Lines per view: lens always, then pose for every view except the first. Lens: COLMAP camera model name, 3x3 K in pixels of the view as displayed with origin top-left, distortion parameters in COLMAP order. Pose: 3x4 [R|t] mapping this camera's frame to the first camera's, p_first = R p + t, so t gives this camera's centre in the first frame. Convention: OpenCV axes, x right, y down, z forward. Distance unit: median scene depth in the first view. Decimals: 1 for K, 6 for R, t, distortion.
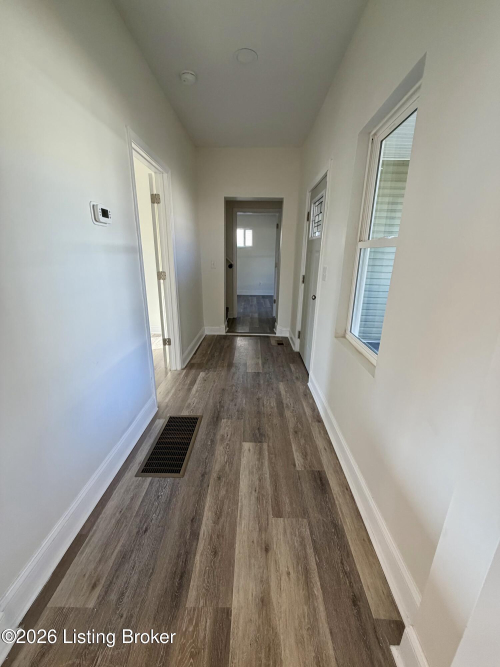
lens RADIAL K [[265.8, 0, 251.2], [0, 265.8, 332.7], [0, 0, 1]] dist [-0.000417, 0.000103]
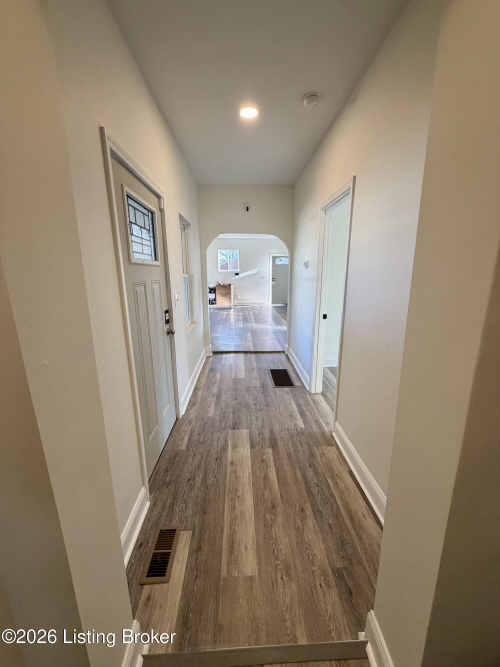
lens RADIAL K [[264.3, 0, 248.9], [0, 264.3, 331.5], [0, 0, 1]] dist [-0.001960, 0.000528]
pose [[-0.998789, 0.002578, -0.049123, 0.022035], [-0.021800, 0.872001, 0.489018, -0.556101], [0.044096, 0.489497, -0.870889, 1.730053]]
